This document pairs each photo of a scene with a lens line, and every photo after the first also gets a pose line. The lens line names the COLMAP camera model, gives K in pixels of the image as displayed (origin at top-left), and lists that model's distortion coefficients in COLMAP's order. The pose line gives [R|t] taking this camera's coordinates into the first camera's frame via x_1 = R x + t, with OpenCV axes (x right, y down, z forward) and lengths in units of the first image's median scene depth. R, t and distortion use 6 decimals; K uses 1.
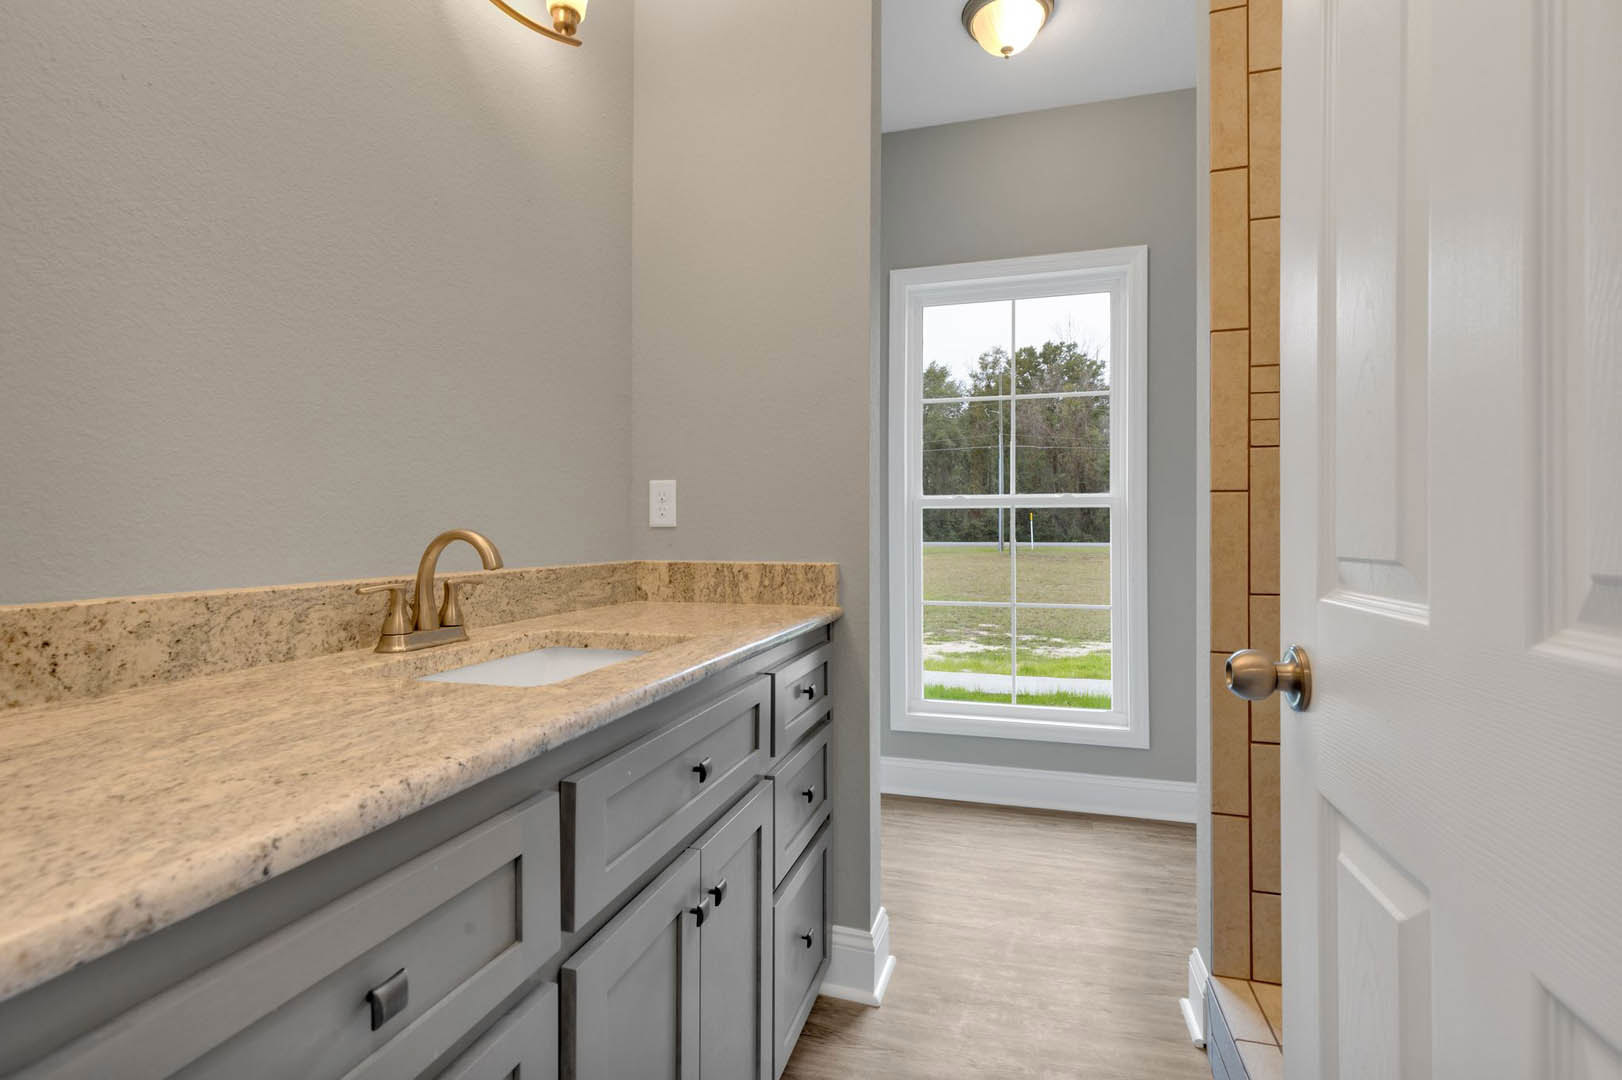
lens RADIAL K [[733.3, 0, 827.7], [0, 733.3, 537.8], [0, 0, 1]] dist [0.006879, 0.000091]
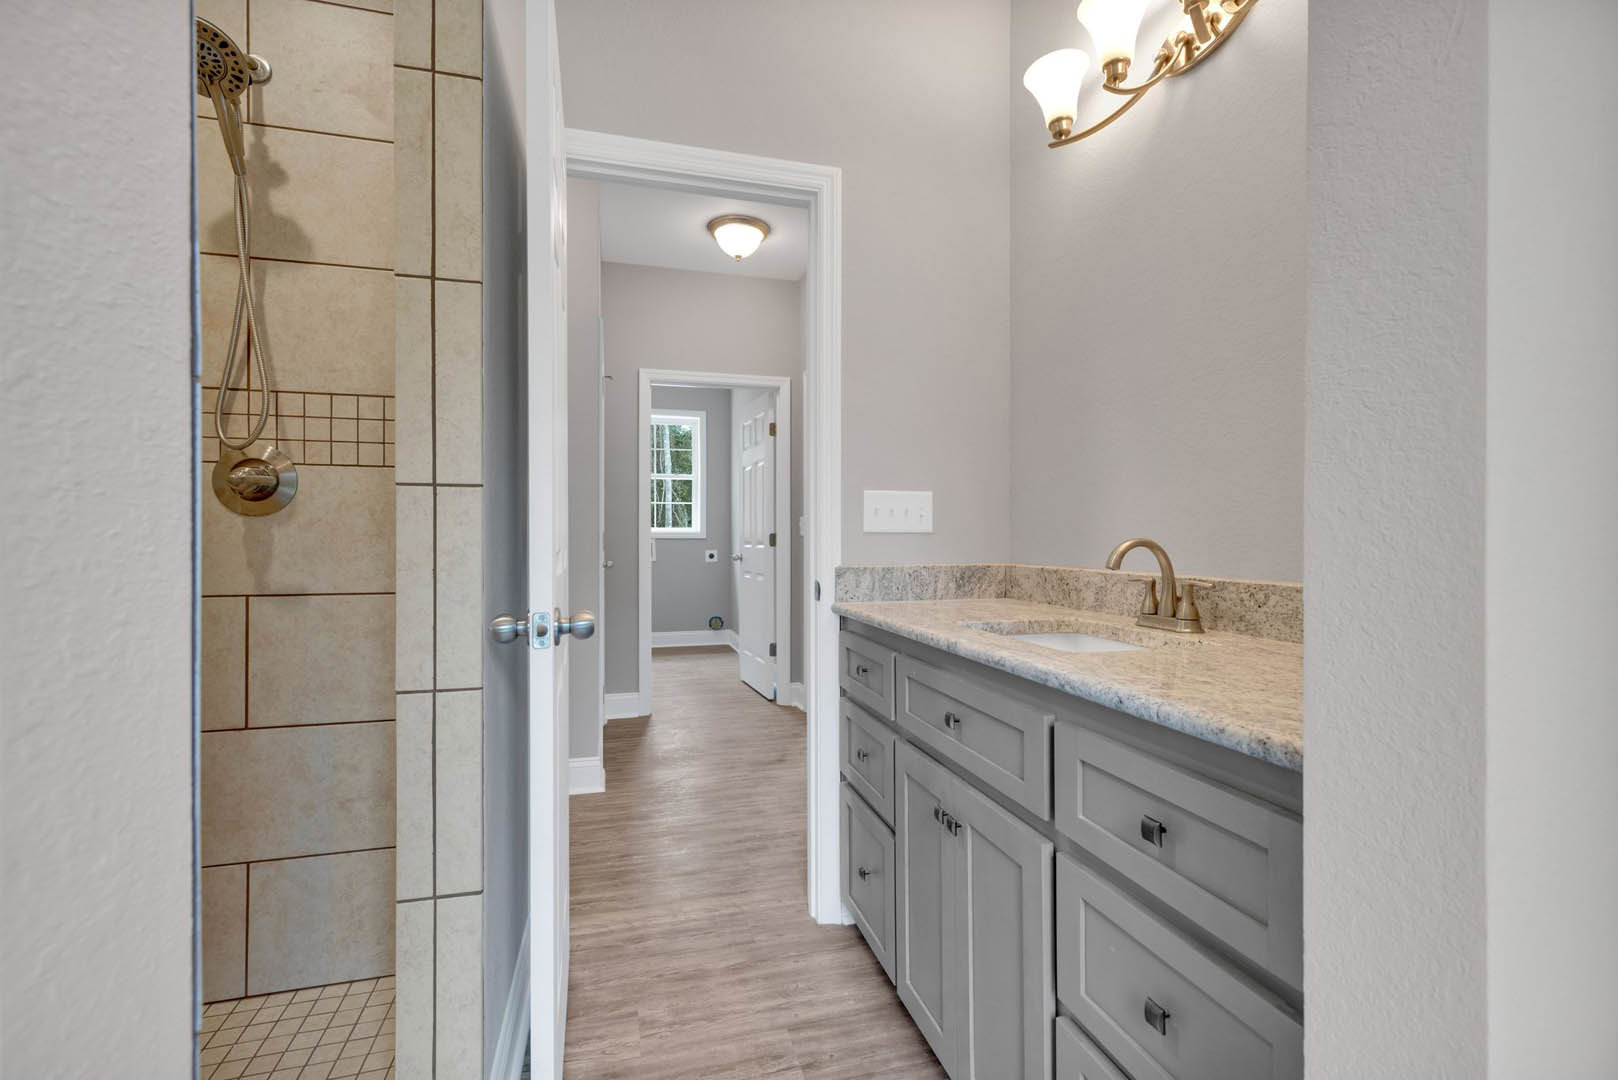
lens RADIAL K [[731.5, 0, 825.6], [0, 731.5, 537.8], [0, 0, 1]] dist [0.006879, 0.000091]
pose [[-0.854221, 0.004089, -0.519895, 0.800916], [-0.000557, 0.999961, 0.008780, -0.029193], [0.519910, 0.007790, -0.854185, 2.306855]]
